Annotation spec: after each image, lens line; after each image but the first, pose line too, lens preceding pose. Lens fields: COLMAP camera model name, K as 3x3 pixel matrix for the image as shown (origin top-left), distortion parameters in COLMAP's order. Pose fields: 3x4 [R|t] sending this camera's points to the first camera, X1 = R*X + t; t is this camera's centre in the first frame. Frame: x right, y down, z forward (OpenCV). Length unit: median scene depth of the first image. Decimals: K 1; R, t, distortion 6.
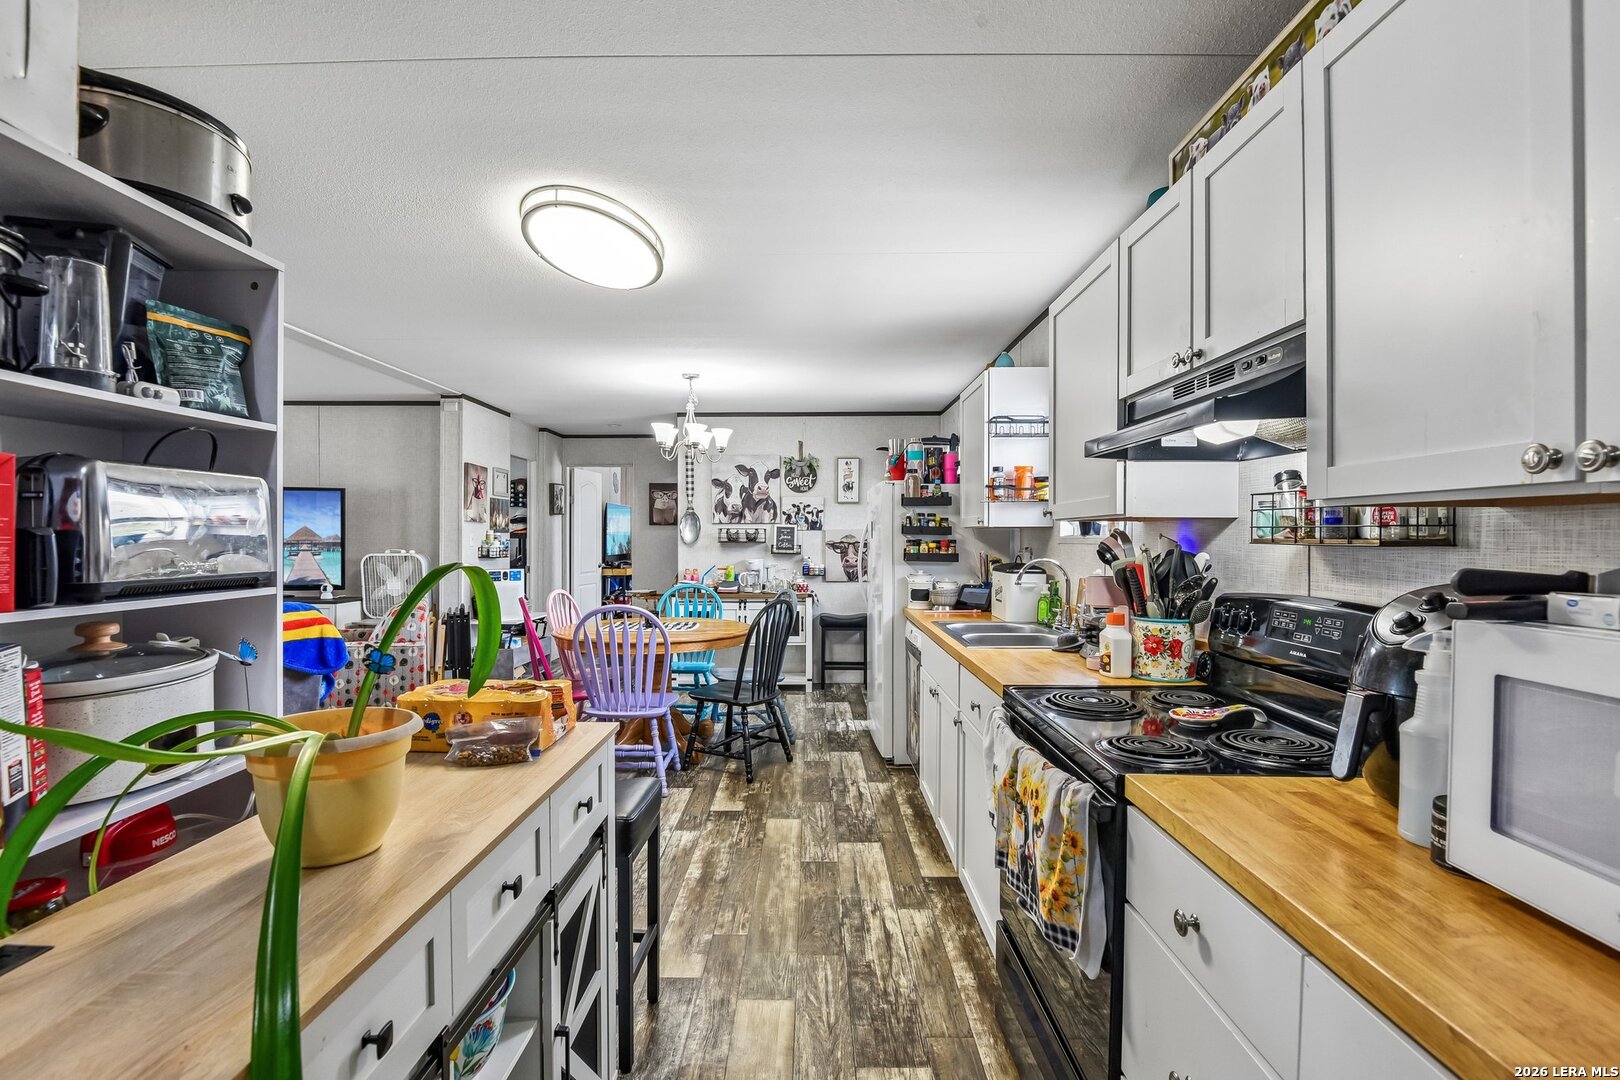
lens RADIAL K [[781.8, 0, 792.7], [0, 781.8, 534.2], [0, 0, 1]] dist [0.053276, -0.000173]
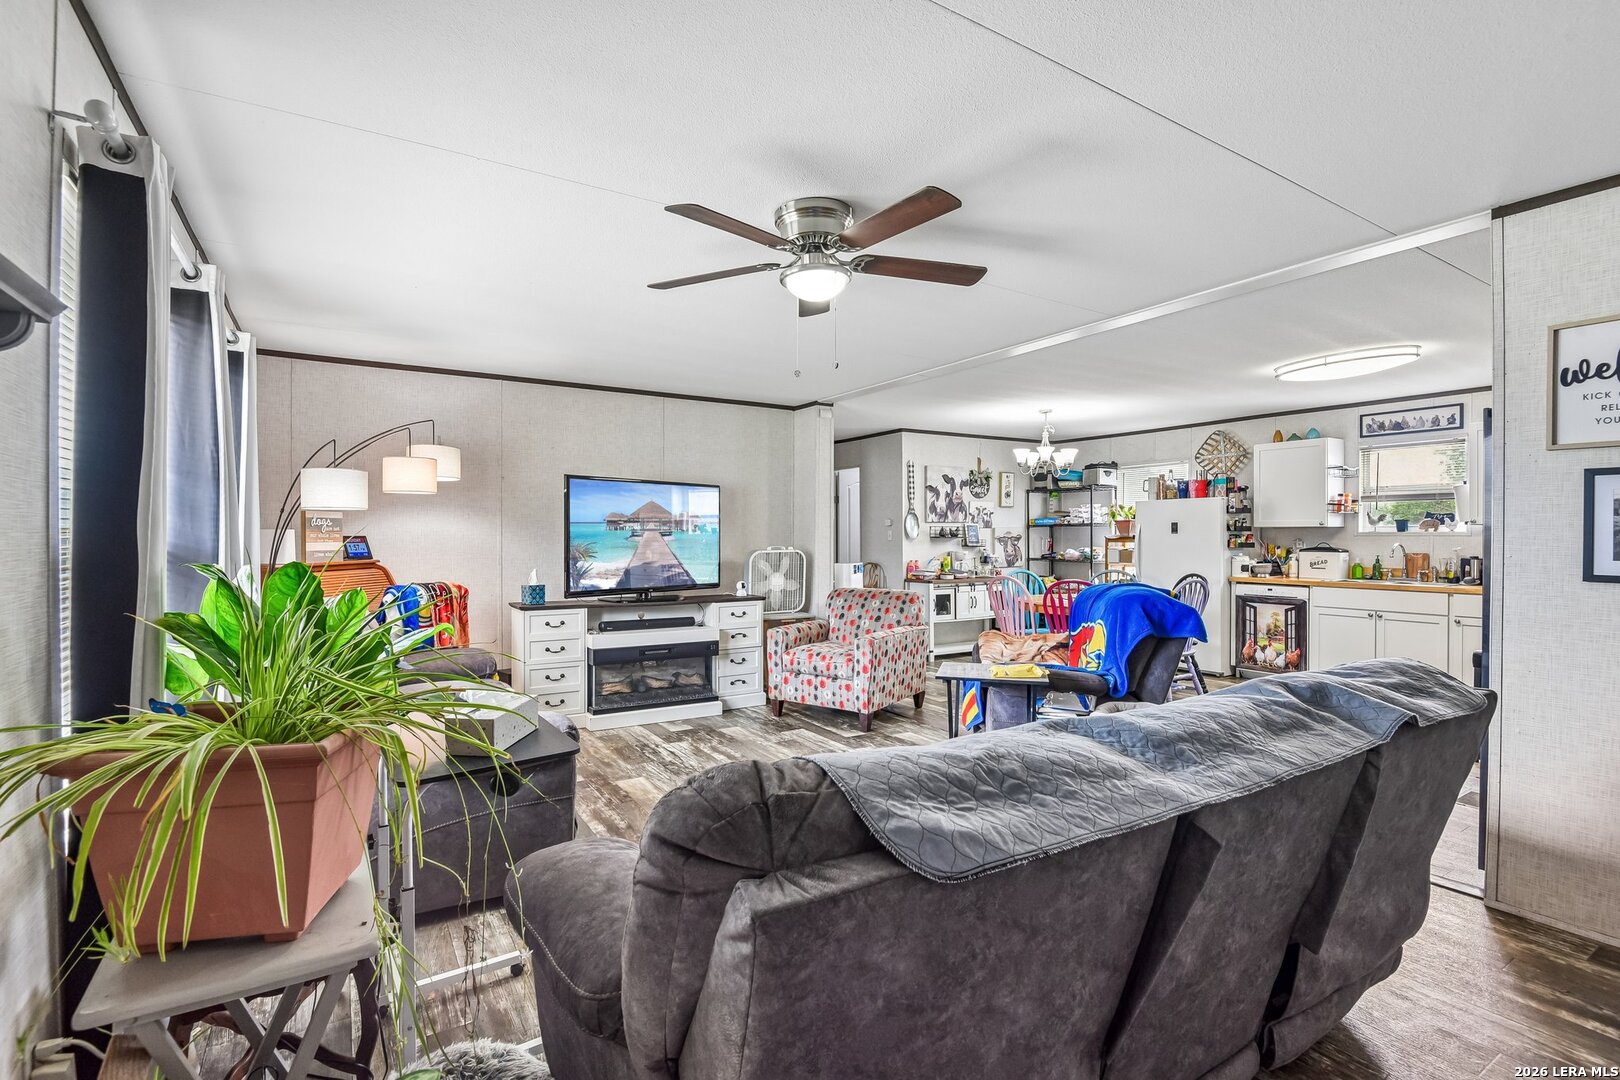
lens RADIAL K [[745.4, 0, 804.4], [0, 745.4, 539.7], [0, 0, 1]] dist [-0.024955, -0.000801]
pose [[0.835343, -0.008035, 0.549670, -0.898329], [0.002315, 0.999936, 0.011100, 0.000057], [-0.549724, -0.008000, 0.835308, 0.146777]]
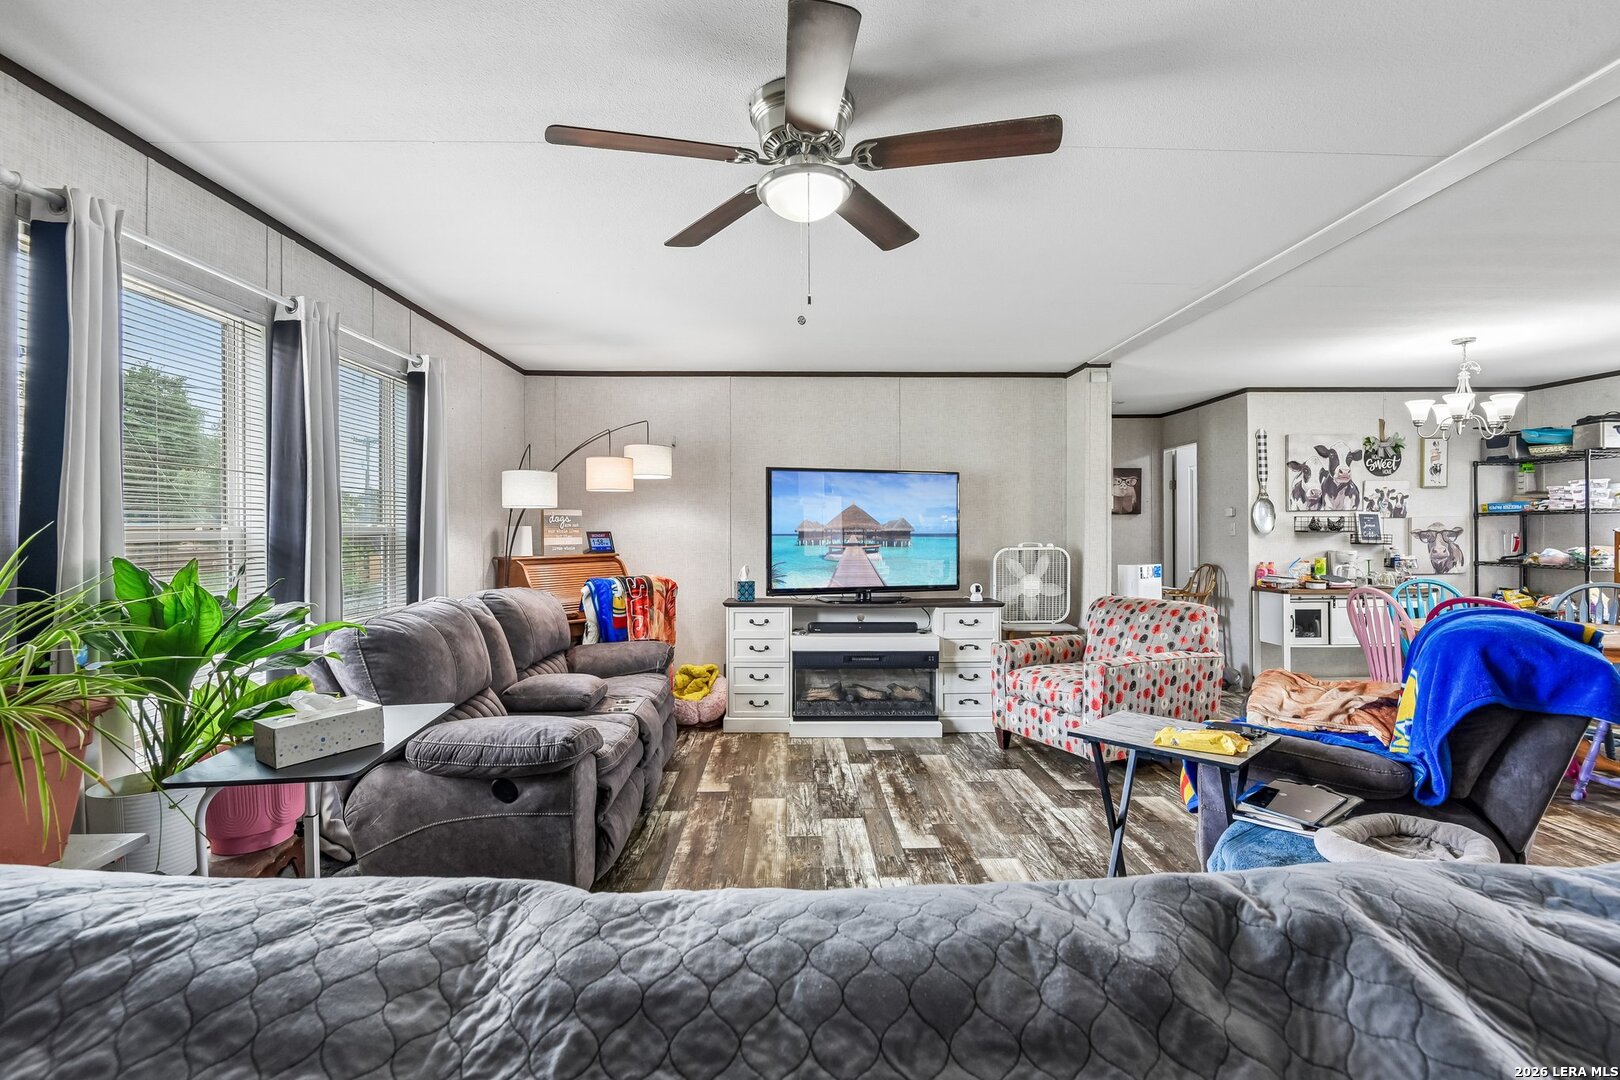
lens RADIAL K [[745.4, 0, 804.4], [0, 745.4, 539.7], [0, 0, 1]] dist [-0.024955, -0.000801]
pose [[0.999264, -0.009550, 0.037165, -0.693757], [0.009091, 0.999880, 0.012504, 0.003354], [-0.037280, -0.012157, 0.999231, 0.178742]]
